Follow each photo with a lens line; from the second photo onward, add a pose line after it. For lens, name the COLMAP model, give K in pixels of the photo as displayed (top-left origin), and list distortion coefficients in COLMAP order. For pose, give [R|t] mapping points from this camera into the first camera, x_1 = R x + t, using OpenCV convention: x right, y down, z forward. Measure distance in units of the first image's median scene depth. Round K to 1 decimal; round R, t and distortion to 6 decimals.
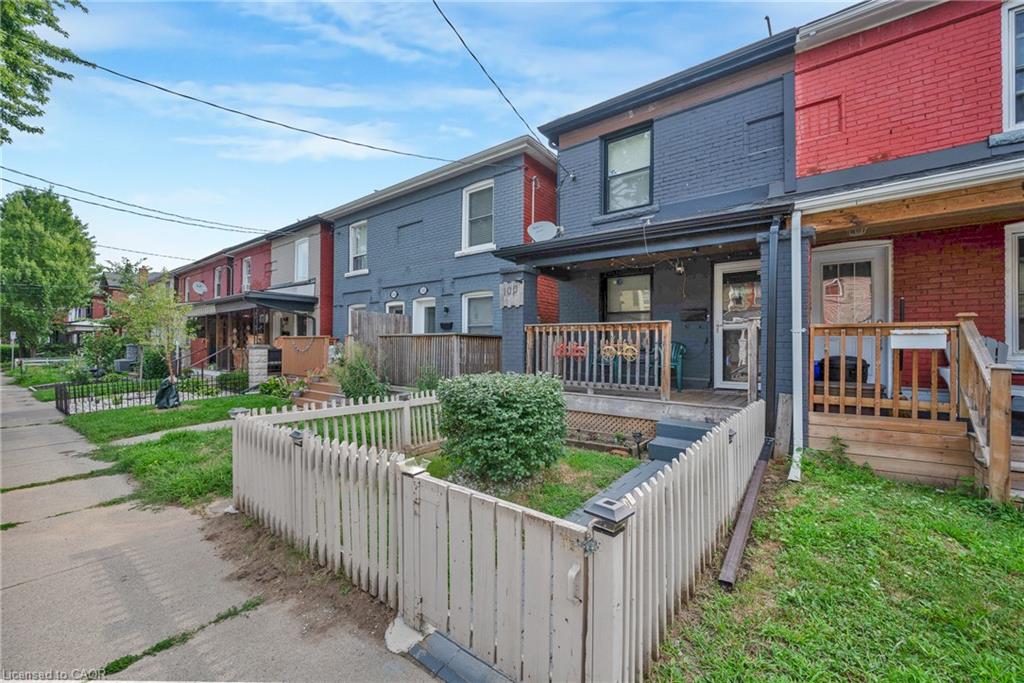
lens RADIAL K [[412.1, 0, 512.0], [0, 412.1, 341.5], [0, 0, 1]] dist [-0.000643, 0.000056]
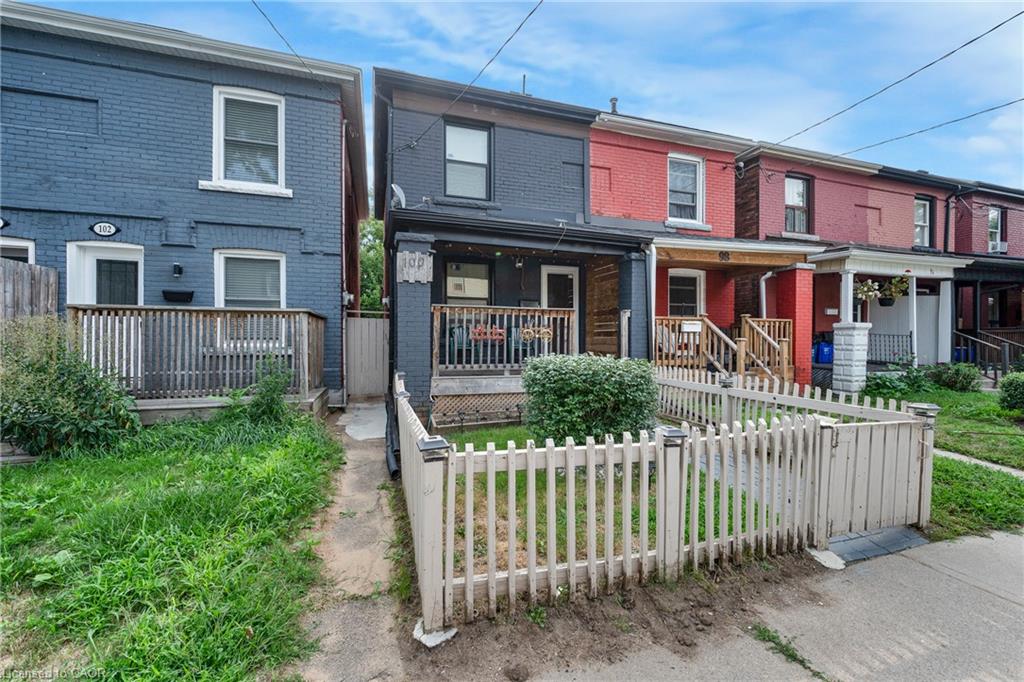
lens RADIAL K [[412.1, 0, 512.0], [0, 412.1, 341.0], [0, 0, 1]] dist [-0.000643, 0.000056]
pose [[0.562343, -0.013506, 0.826794, -0.578415], [-0.011157, 0.999652, 0.023918, 0.013583], [-0.826829, -0.022675, 0.561996, 0.352685]]
